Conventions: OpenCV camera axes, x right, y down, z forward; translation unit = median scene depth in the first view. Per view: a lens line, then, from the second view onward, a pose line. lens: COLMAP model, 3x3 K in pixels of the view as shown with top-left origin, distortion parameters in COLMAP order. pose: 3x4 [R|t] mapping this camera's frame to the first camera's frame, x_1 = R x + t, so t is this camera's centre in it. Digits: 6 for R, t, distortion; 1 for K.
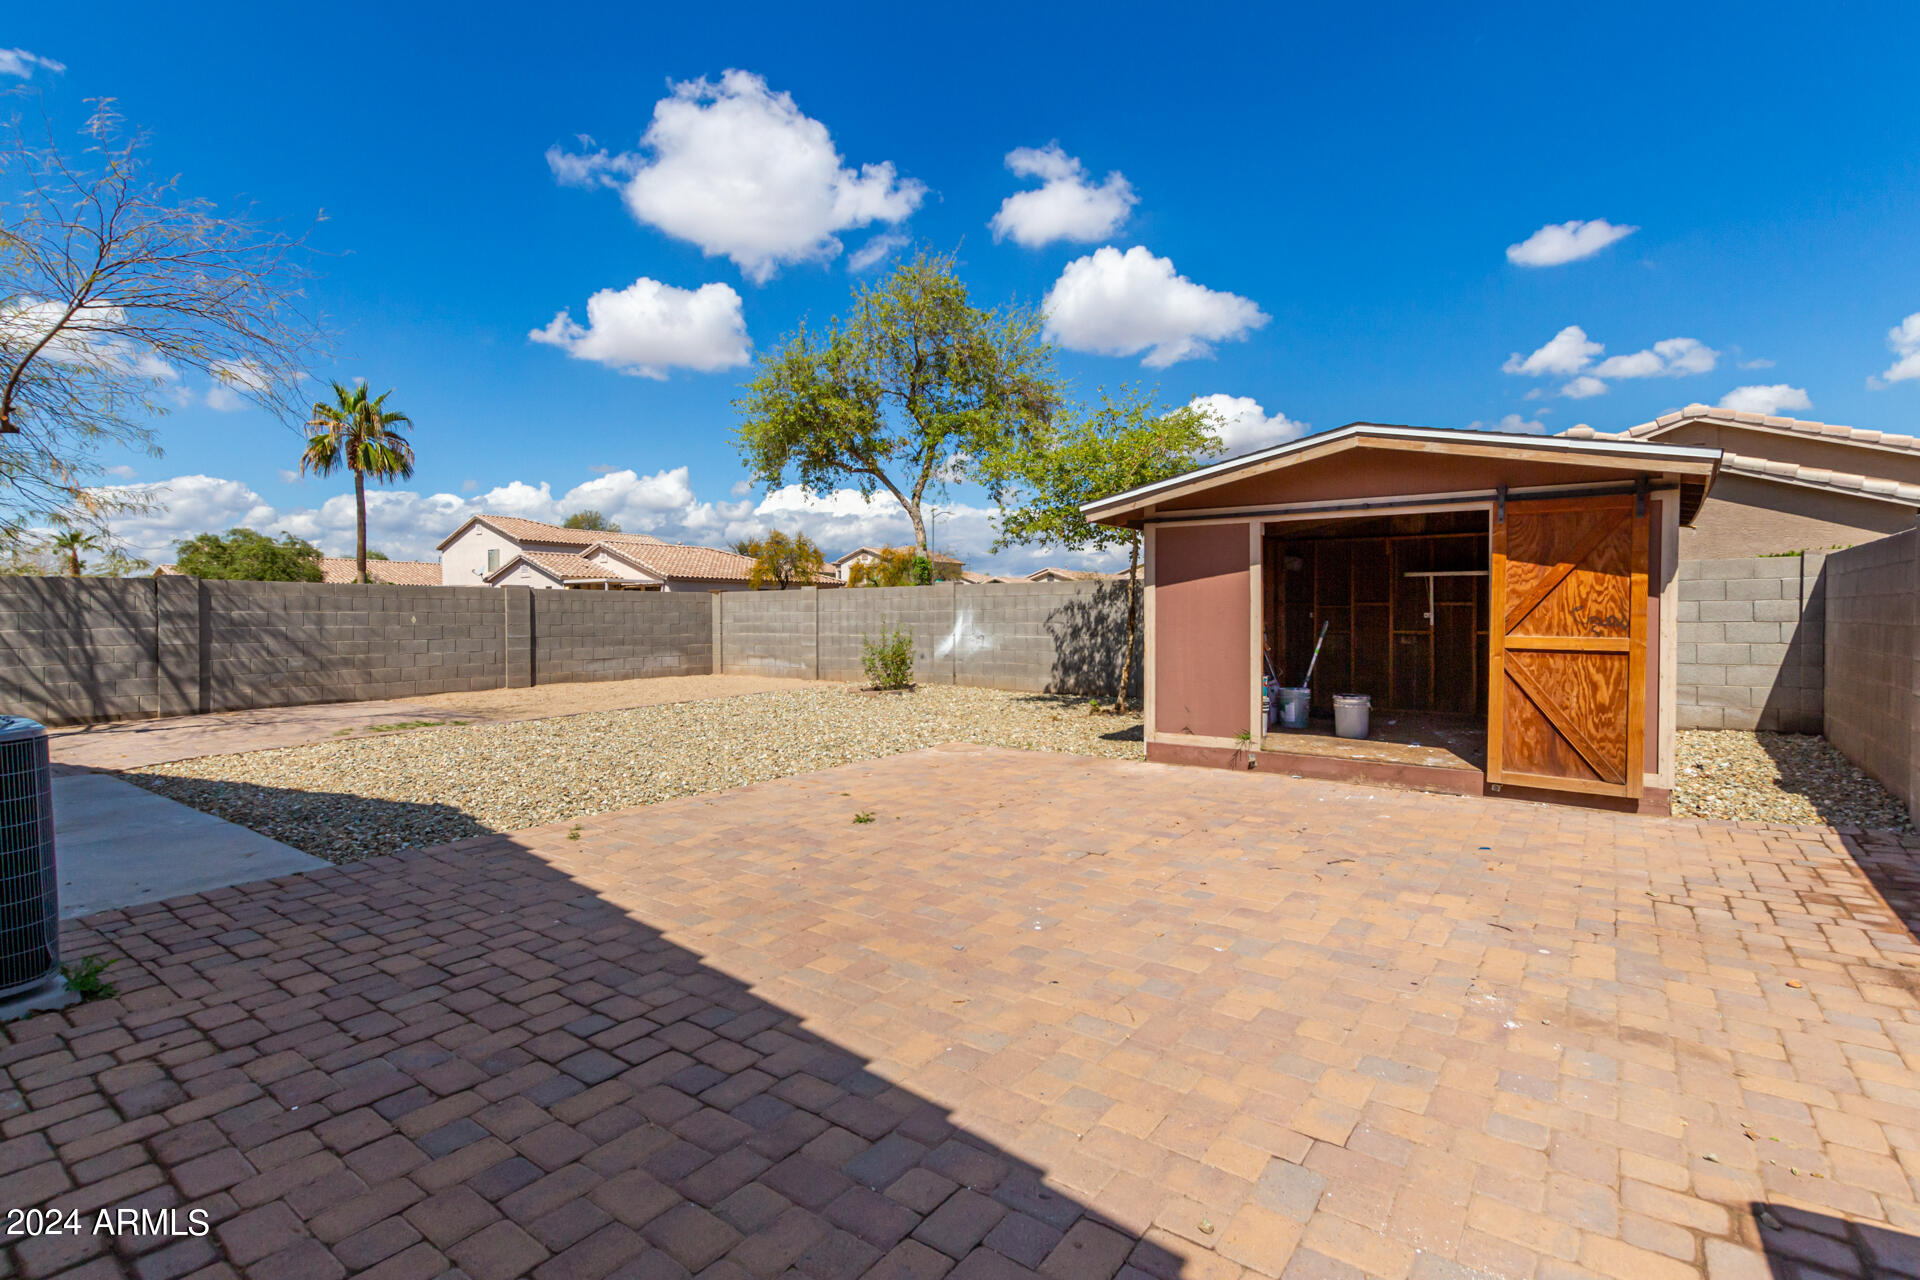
lens RADIAL K [[893.4, 0, 961.9], [0, 893.4, 630.5], [0, 0, 1]] dist [0.016359, -0.009275]
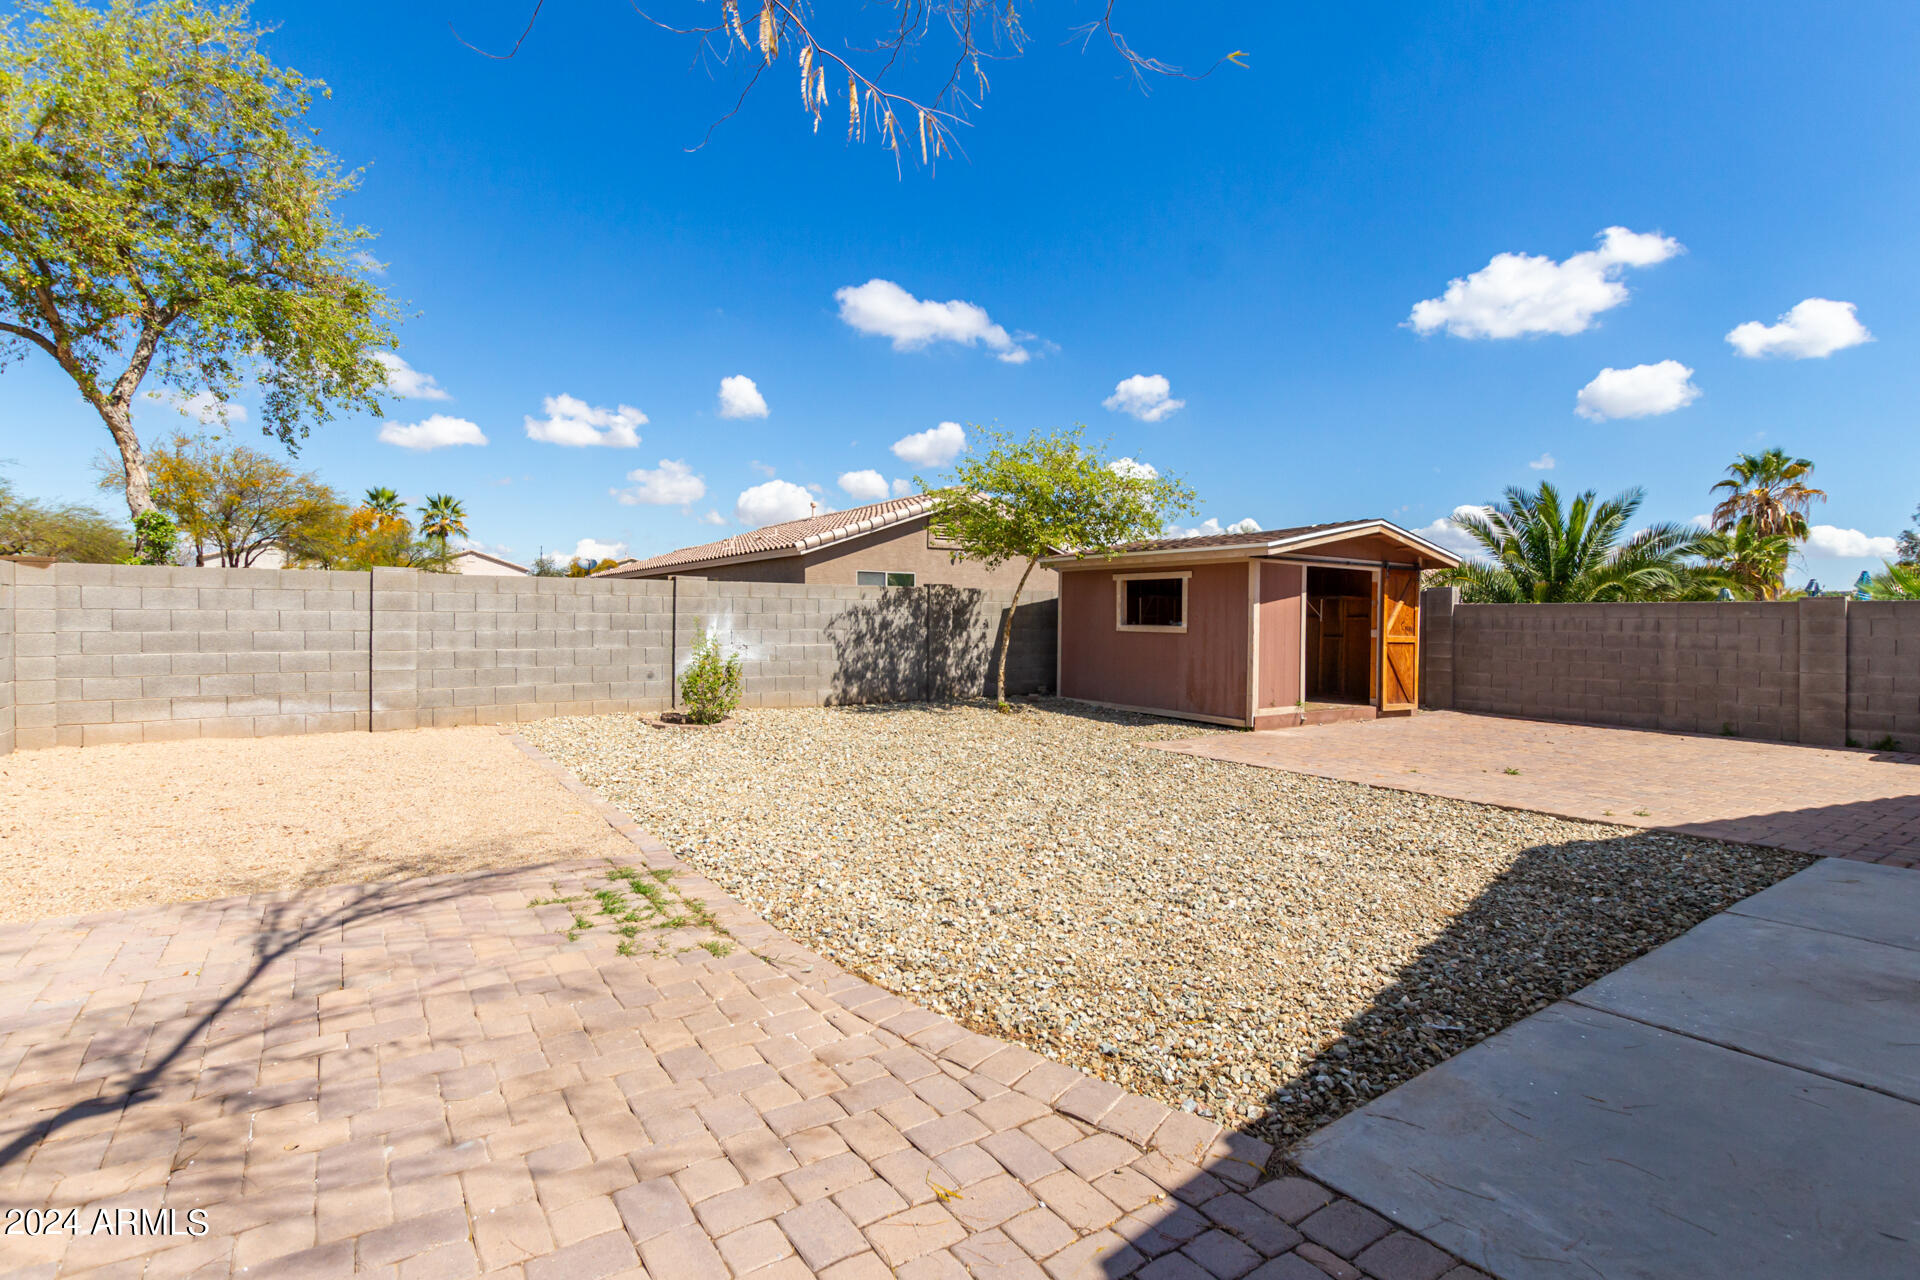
lens RADIAL K [[893.4, 0, 961.9], [0, 893.4, 630.5], [0, 0, 1]] dist [0.016359, -0.009275]
pose [[0.327474, -0.008522, 0.944822, -0.738842], [0.007075, 0.999953, 0.006567, -0.012394], [-0.944834, 0.004534, 0.327519, 0.580496]]
